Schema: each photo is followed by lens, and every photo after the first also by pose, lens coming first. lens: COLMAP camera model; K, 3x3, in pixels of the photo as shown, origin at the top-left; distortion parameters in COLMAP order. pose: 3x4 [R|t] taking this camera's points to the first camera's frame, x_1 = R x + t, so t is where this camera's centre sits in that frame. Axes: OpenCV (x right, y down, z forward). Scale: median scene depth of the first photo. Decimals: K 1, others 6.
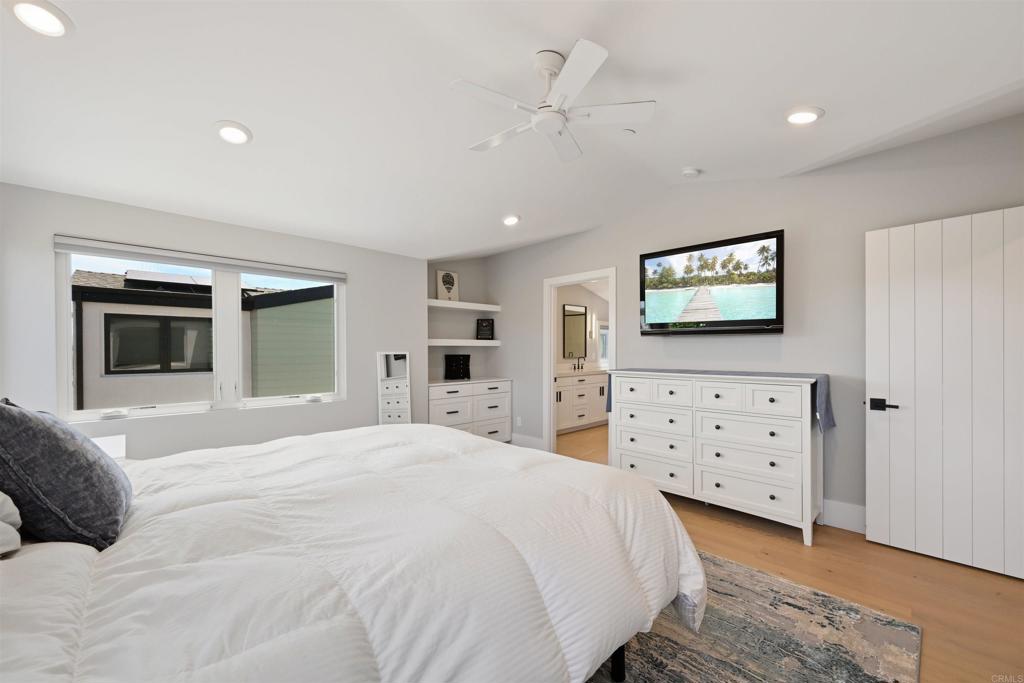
lens RADIAL K [[403.5, 0, 513.6], [0, 403.5, 348.2], [0, 0, 1]] dist [-0.000002, 0.000114]
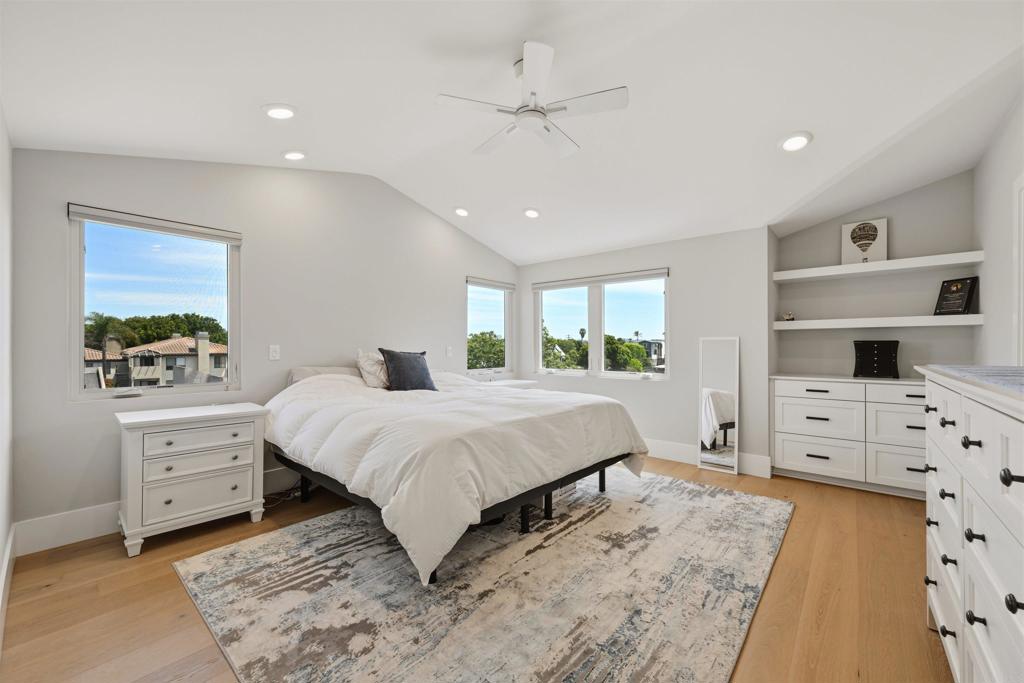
lens RADIAL K [[403.5, 0, 513.6], [0, 403.5, 348.2], [0, 0, 1]] dist [-0.000002, 0.000114]
pose [[0.102570, 0.003104, -0.994721, 0.466011], [0.005401, 0.999979, 0.003677, 0.022509], [0.994711, -0.005750, 0.102551, 0.327469]]
